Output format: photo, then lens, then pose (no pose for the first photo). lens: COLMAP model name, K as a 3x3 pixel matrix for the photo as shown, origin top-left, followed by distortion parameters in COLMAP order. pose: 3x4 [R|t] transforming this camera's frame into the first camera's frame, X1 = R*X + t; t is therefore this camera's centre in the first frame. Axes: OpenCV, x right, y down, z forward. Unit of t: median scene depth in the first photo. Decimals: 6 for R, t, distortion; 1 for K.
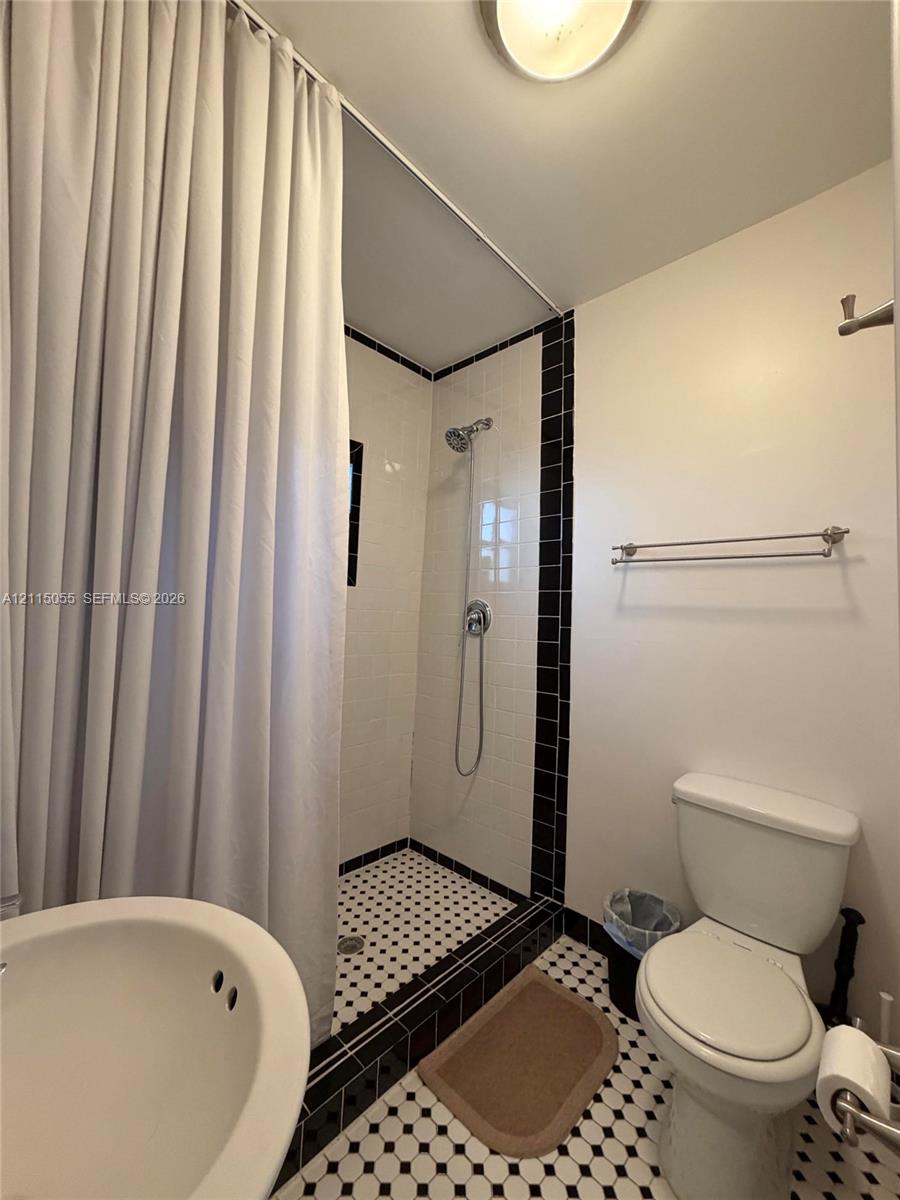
lens RADIAL K [[477.8, 0, 446.4], [0, 477.8, 599.8], [0, 0, 1]] dist [0.004071, -0.003148]
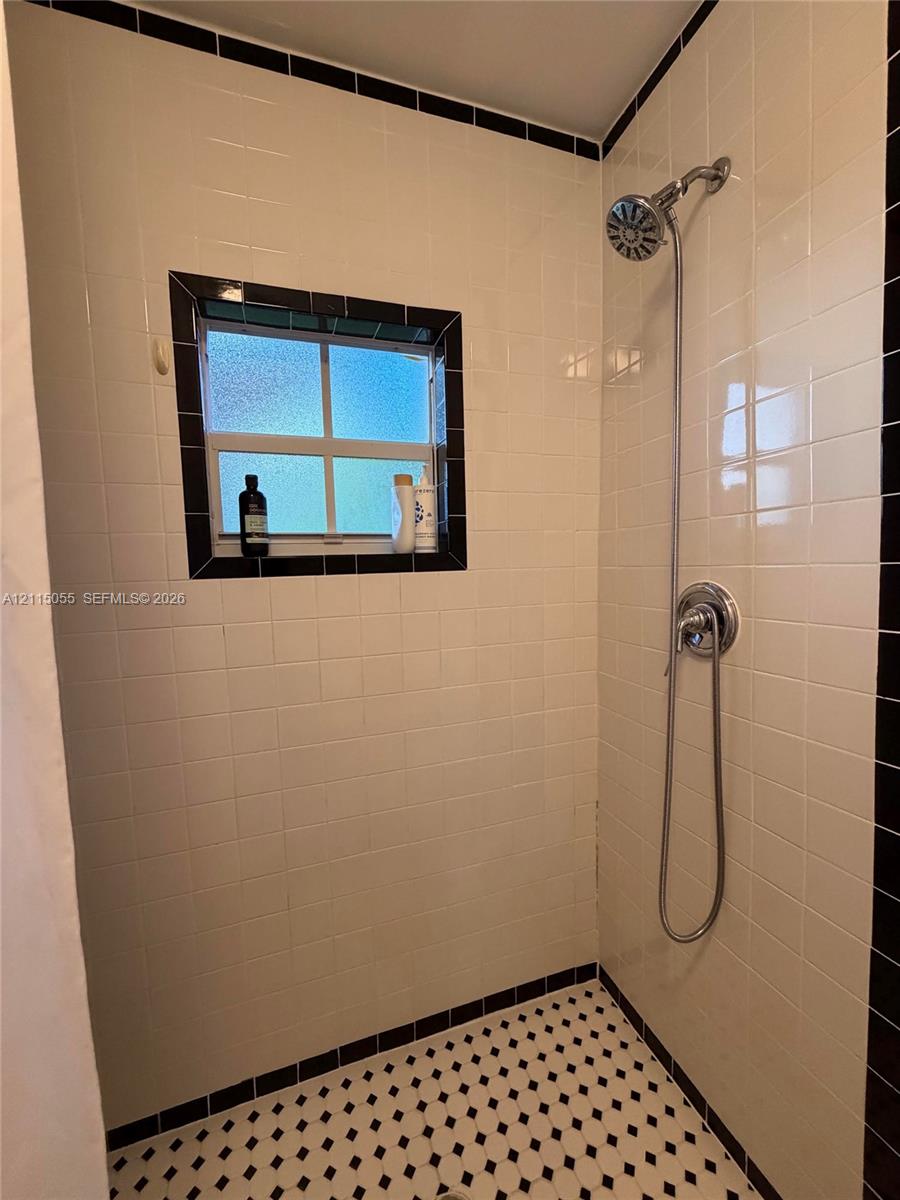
lens RADIAL K [[477.8, 0, 454.8], [0, 477.8, 596.8], [0, 0, 1]] dist [0.004071, -0.003148]
pose [[0.883725, -0.028429, -0.467143, 0.079929], [0.073439, 0.994211, 0.078424, -0.048206], [0.462209, -0.103612, 0.880697, 0.553207]]
